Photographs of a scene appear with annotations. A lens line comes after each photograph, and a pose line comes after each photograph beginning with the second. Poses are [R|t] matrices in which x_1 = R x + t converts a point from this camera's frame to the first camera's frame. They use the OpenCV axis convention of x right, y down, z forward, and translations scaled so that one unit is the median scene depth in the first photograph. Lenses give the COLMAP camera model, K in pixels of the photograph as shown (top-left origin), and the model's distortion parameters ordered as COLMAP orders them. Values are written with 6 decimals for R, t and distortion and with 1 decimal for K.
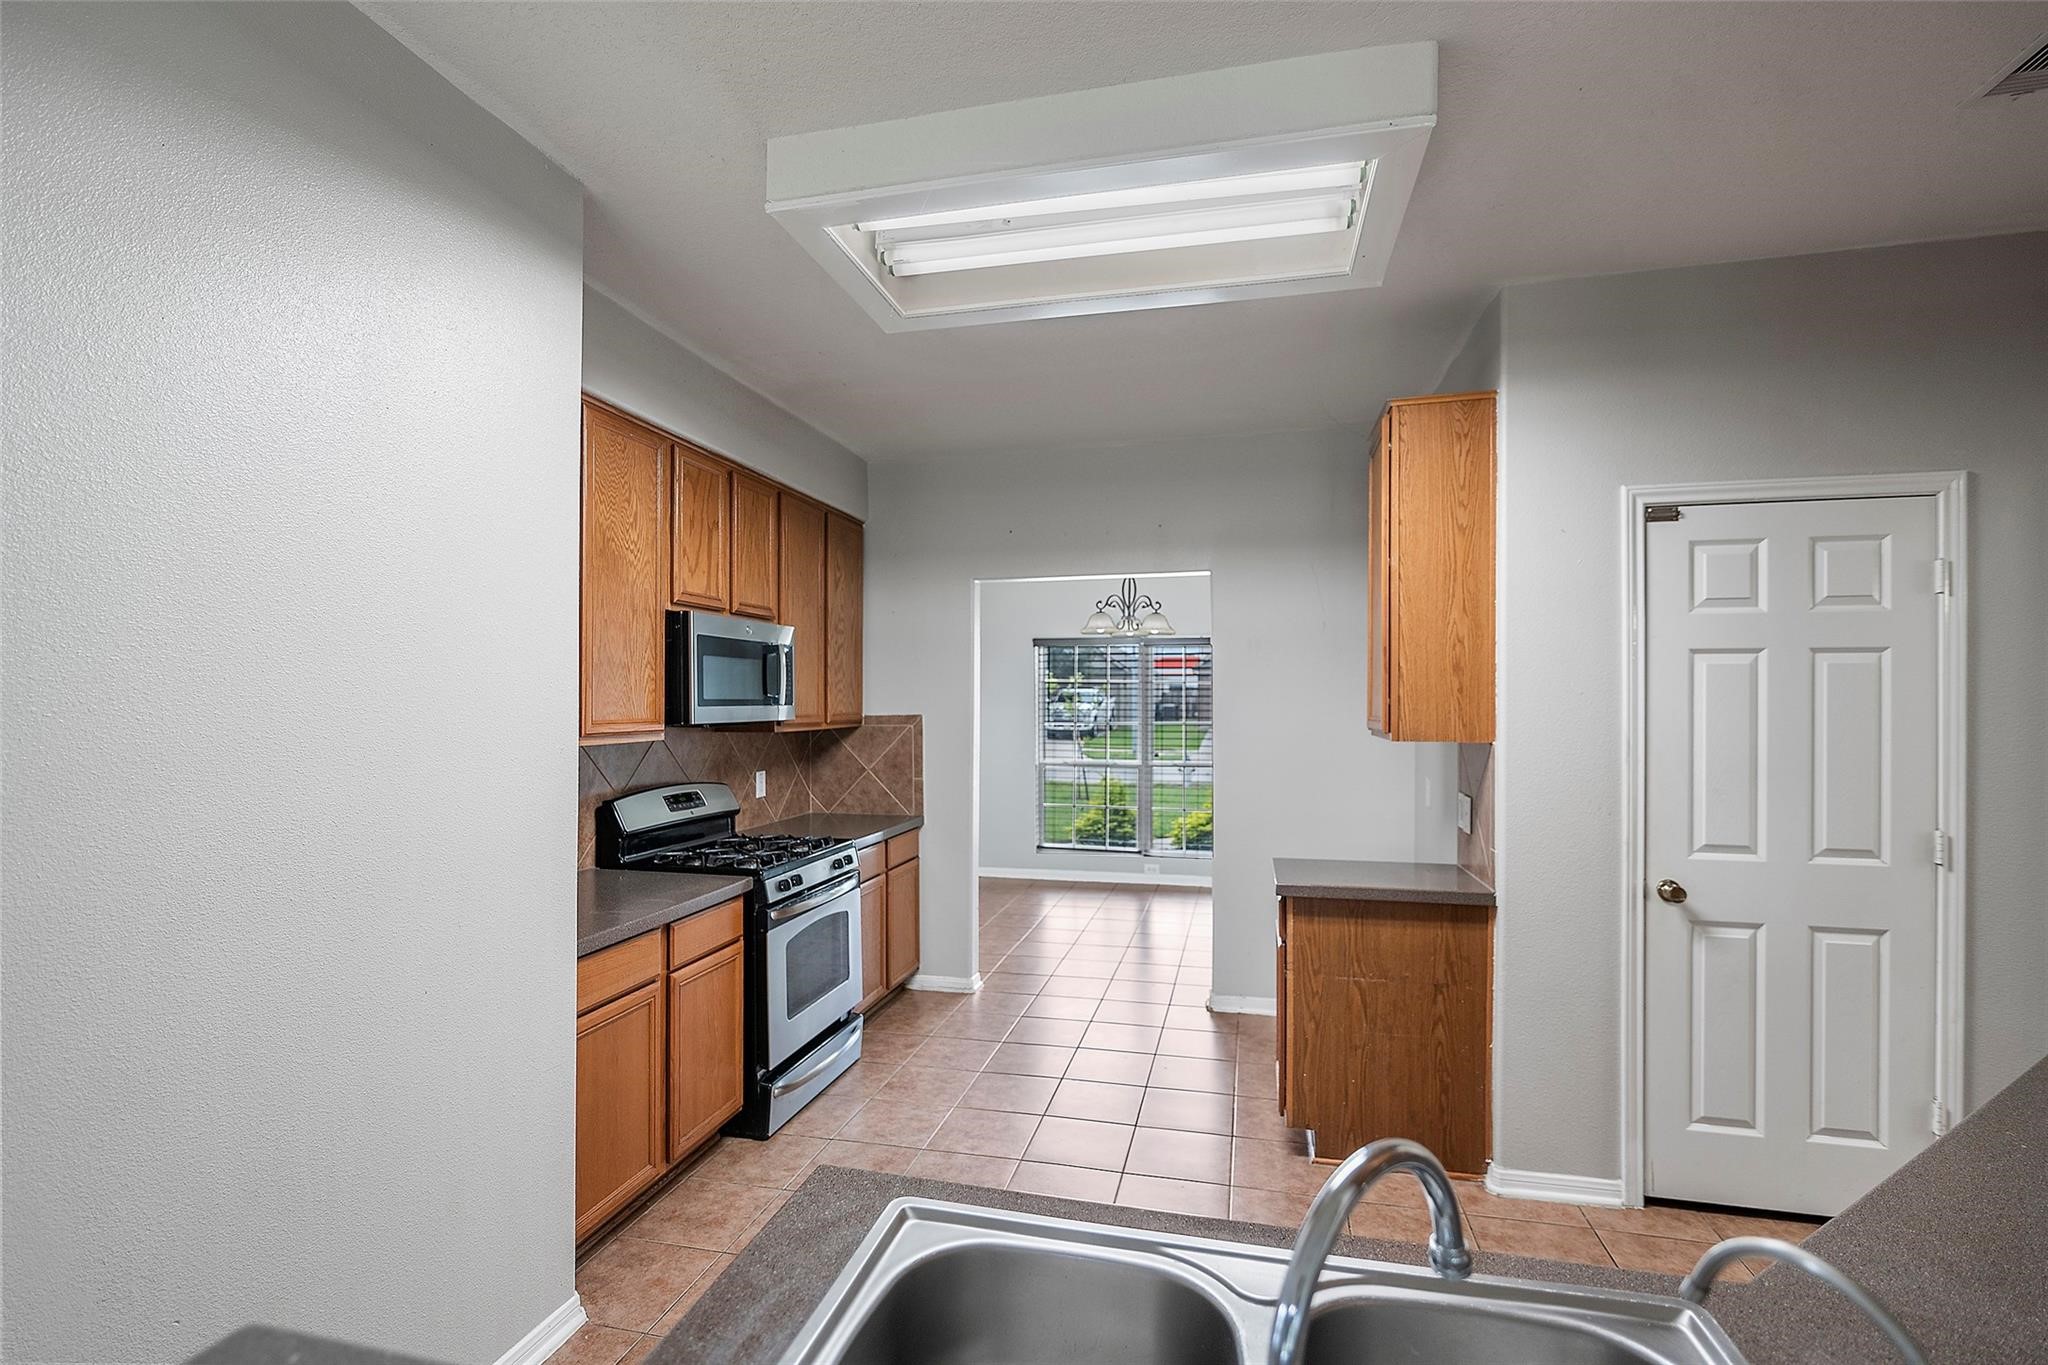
lens RADIAL K [[931.3, 0, 1028.4], [0, 931.3, 706.5], [0, 0, 1]] dist [-0.000863, -0.000752]
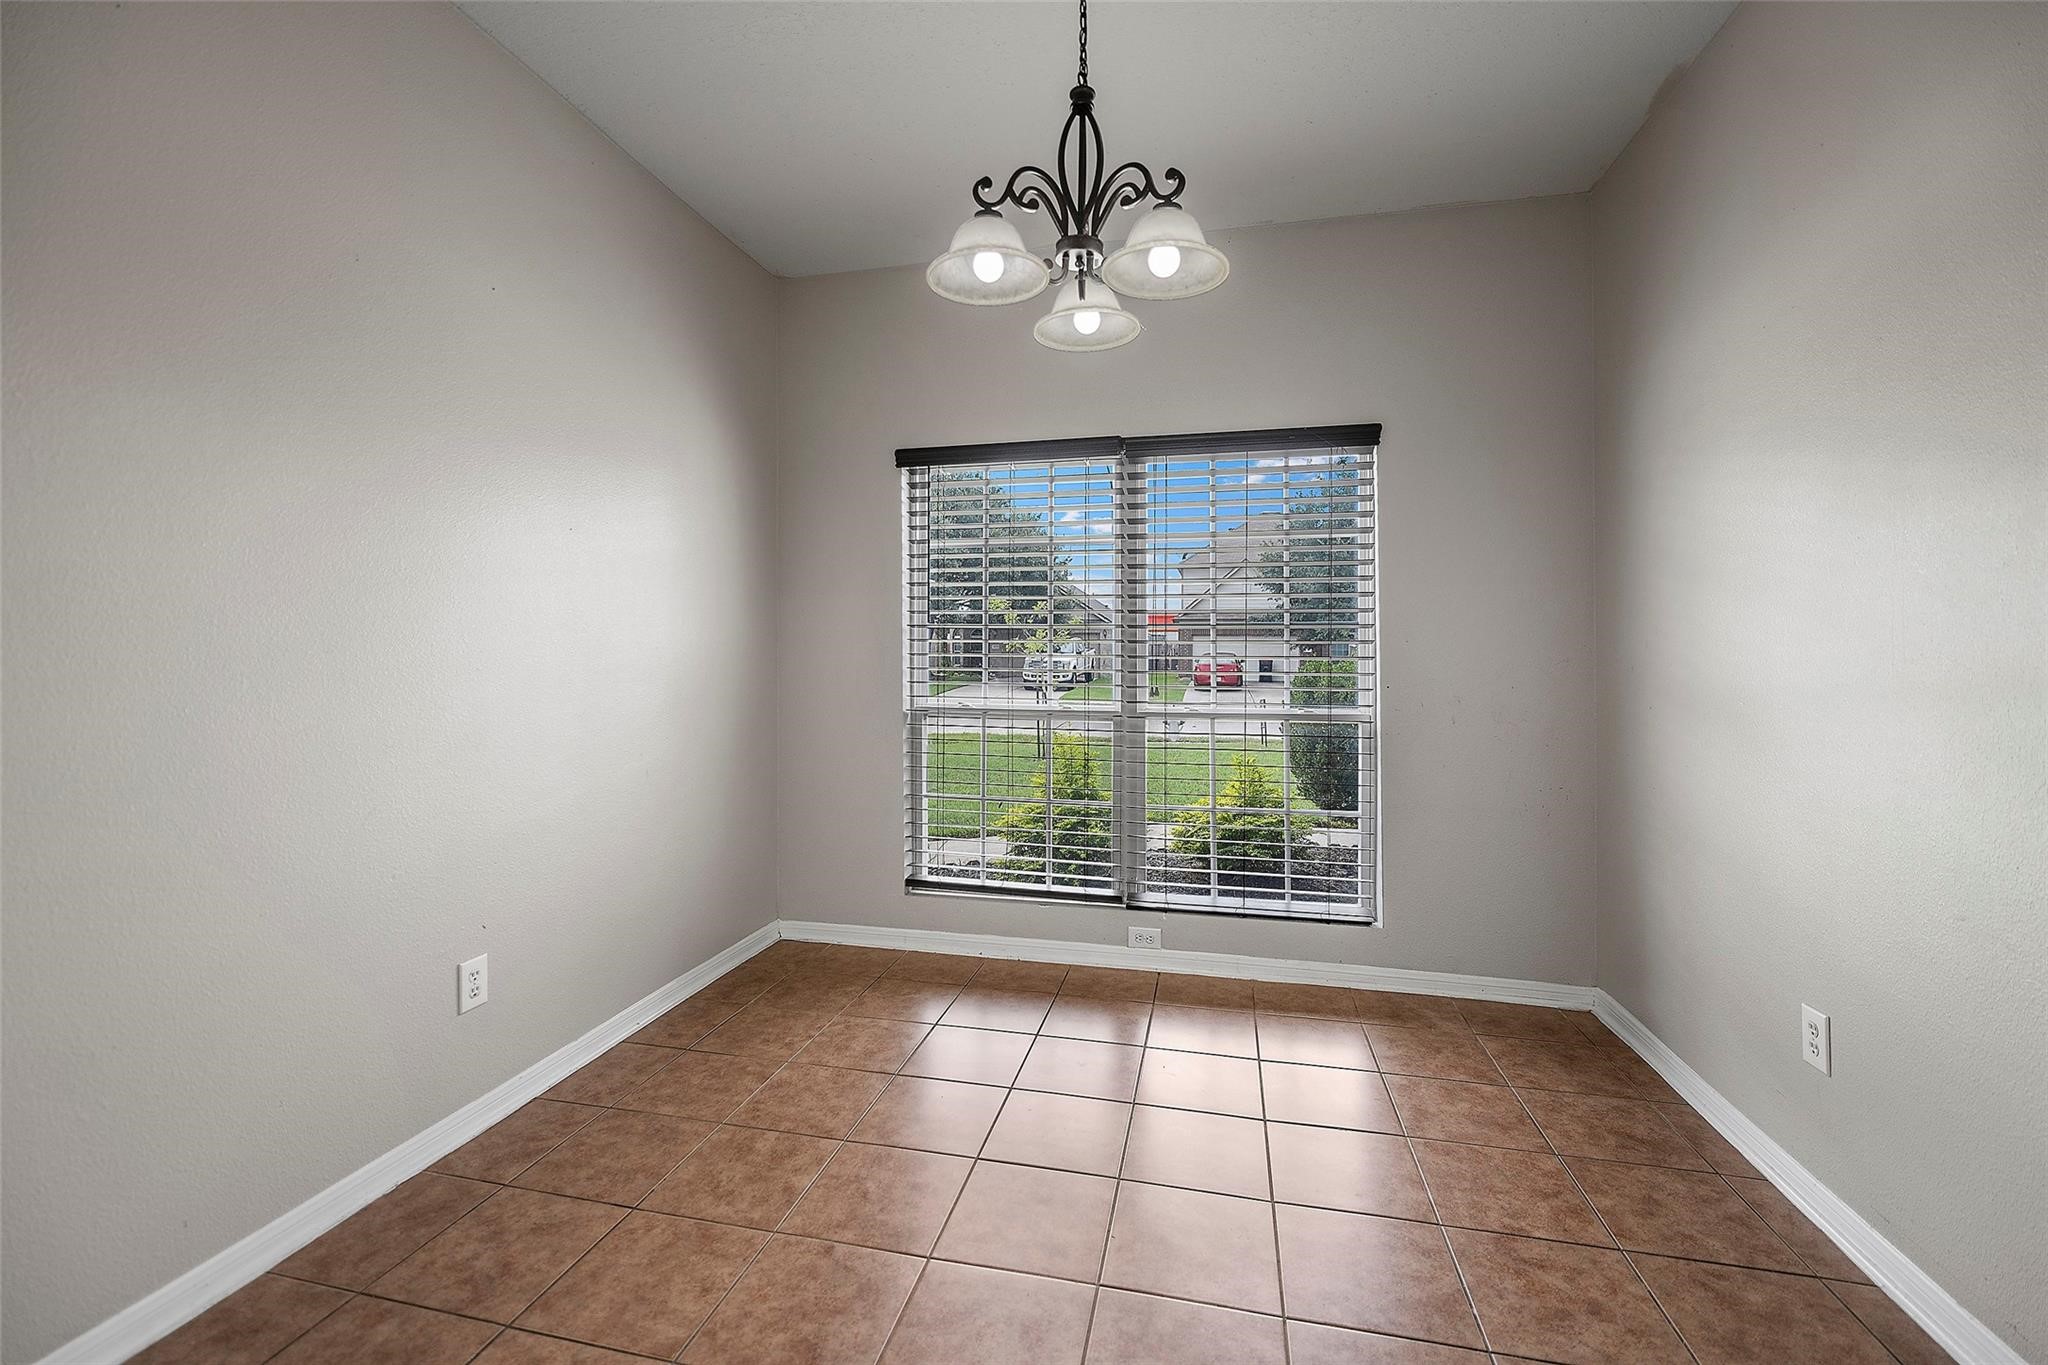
lens RADIAL K [[843.7, 0, 1024.0], [0, 843.7, 682.5], [0, 0, 1]] dist [-0.000043, -0.000235]
pose [[0.999980, -0.002976, 0.005538, 0.131696], [0.002860, 0.999778, 0.020881, 0.073337], [-0.005599, -0.020865, 0.999767, 1.083142]]
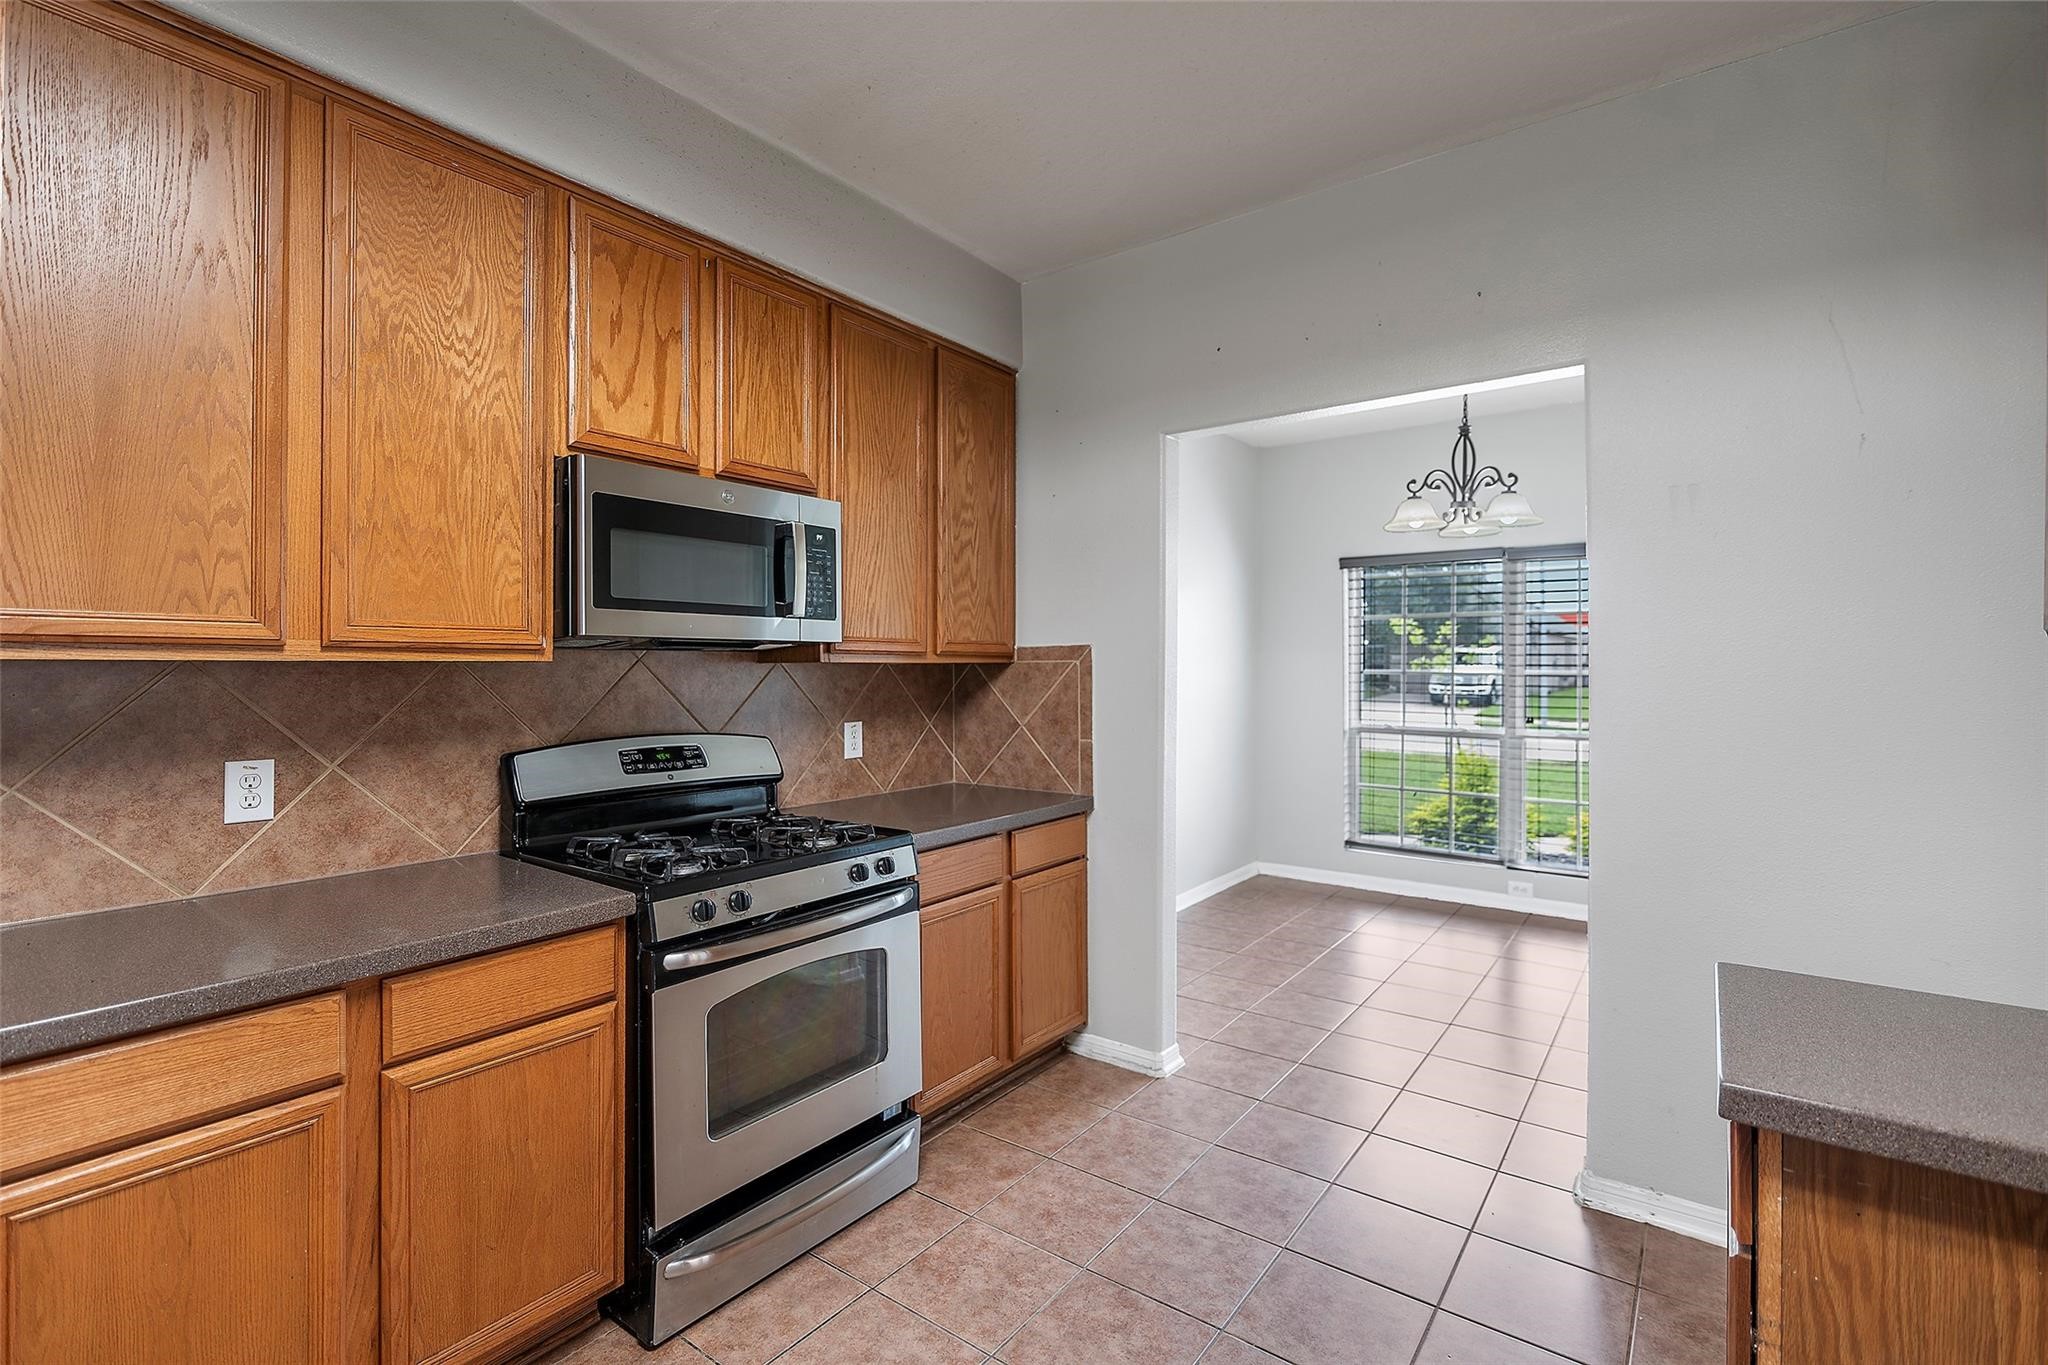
lens RADIAL K [[924.3, 0, 1026.2], [0, 924.3, 665.7], [0, 0, 1]] dist [-0.001896, -0.000321]
pose [[0.918444, 0.001266, -0.395549, 0.126312], [-0.004062, 0.999972, -0.006229, 0.033753], [0.395530, 0.007328, 0.918424, 0.446828]]
